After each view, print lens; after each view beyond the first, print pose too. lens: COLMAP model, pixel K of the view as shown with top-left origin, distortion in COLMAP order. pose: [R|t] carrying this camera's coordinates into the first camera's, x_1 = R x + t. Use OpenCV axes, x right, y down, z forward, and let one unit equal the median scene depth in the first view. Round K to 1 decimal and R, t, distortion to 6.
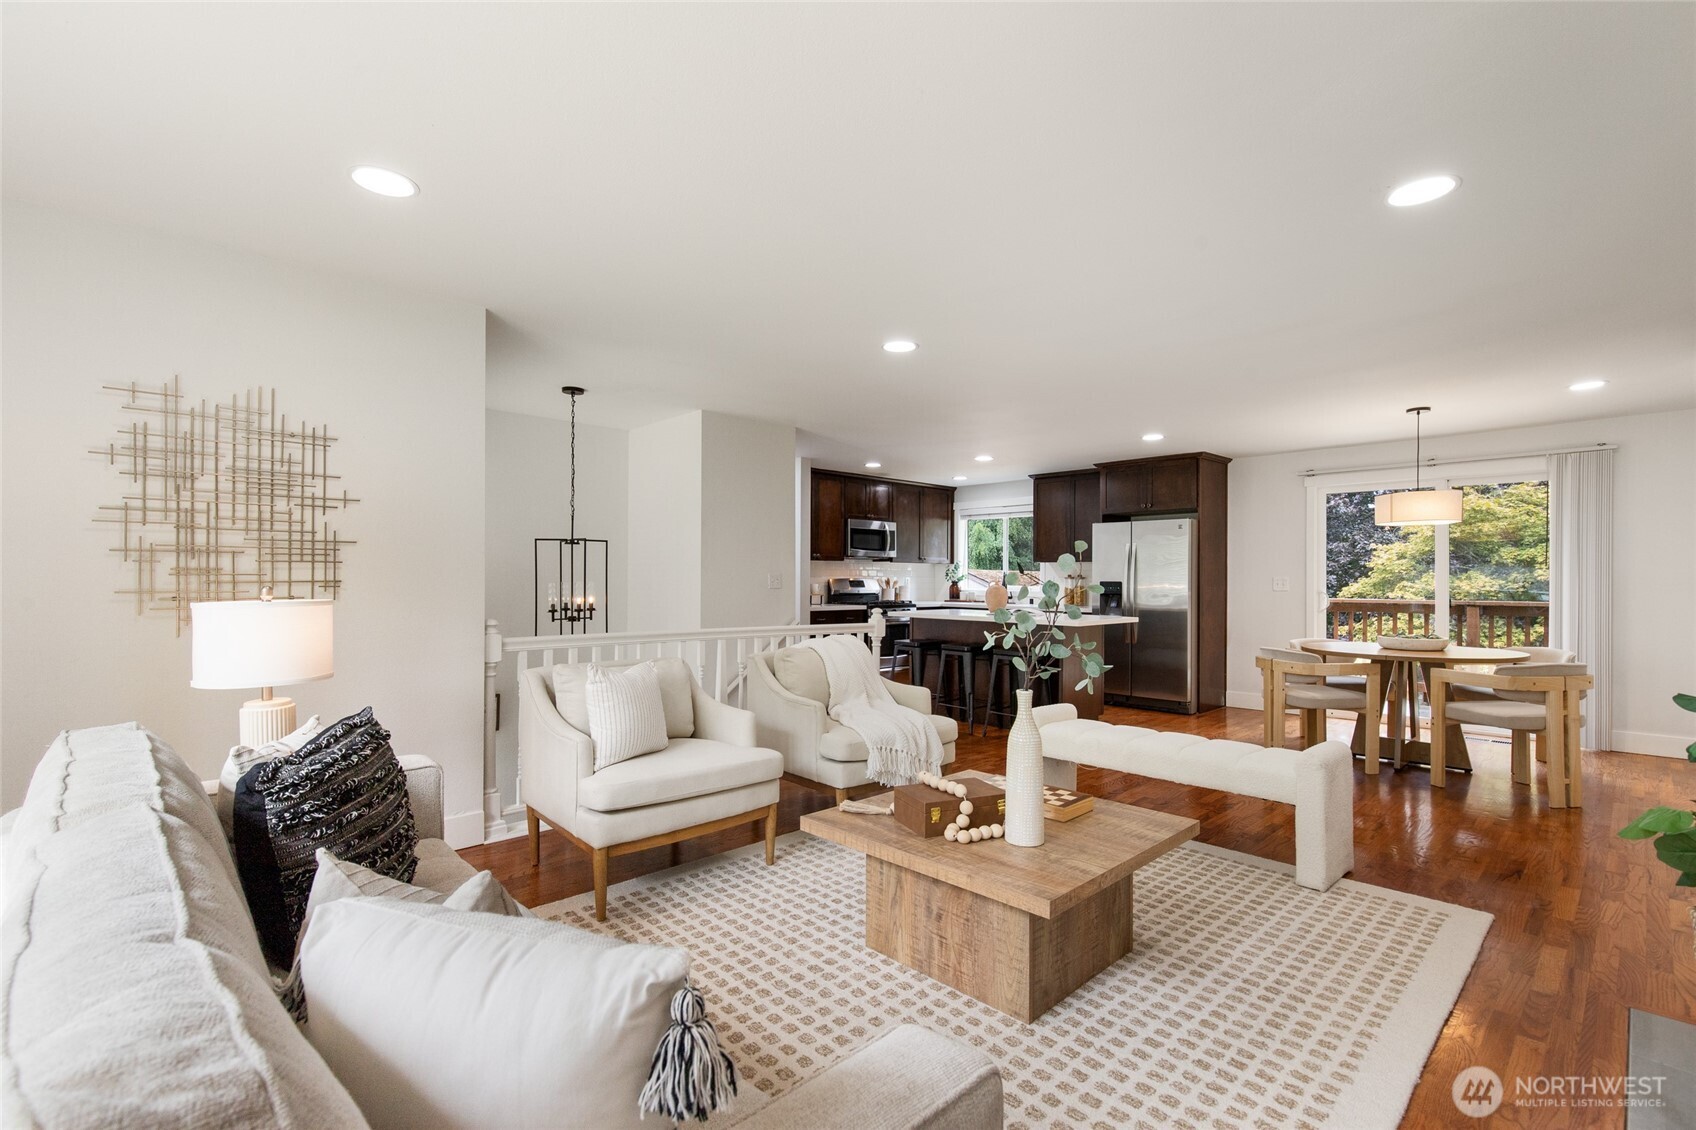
lens RADIAL K [[763.2, 0, 849.0], [0, 763.2, 572.3], [0, 0, 1]] dist [0.001457, -0.000081]
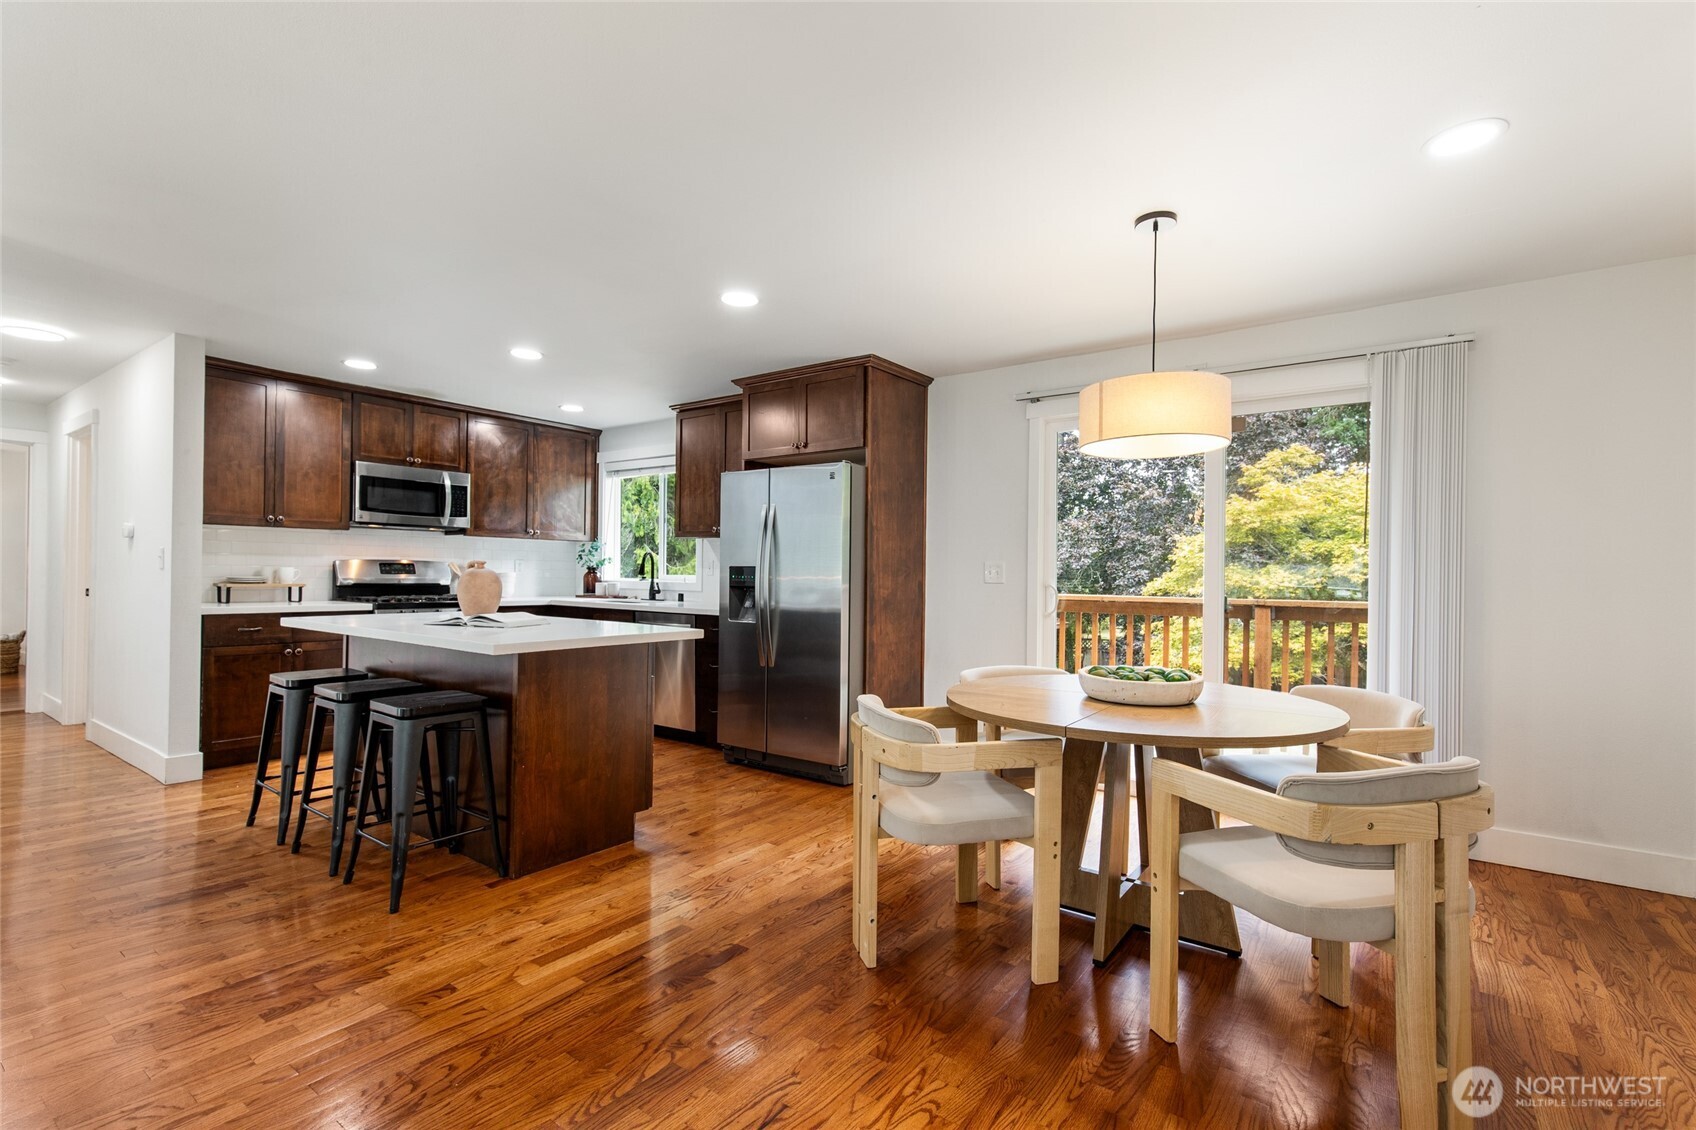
lens RADIAL K [[775.4, 0, 848.0], [0, 775.4, 565.0], [0, 0, 1]] dist [0.001477, 0.000284]
pose [[0.983917, 0.011709, 0.178243, 0.273483], [-0.011565, 0.999931, -0.001847, 0.009968], [-0.178253, -0.000244, 0.983985, 0.319233]]
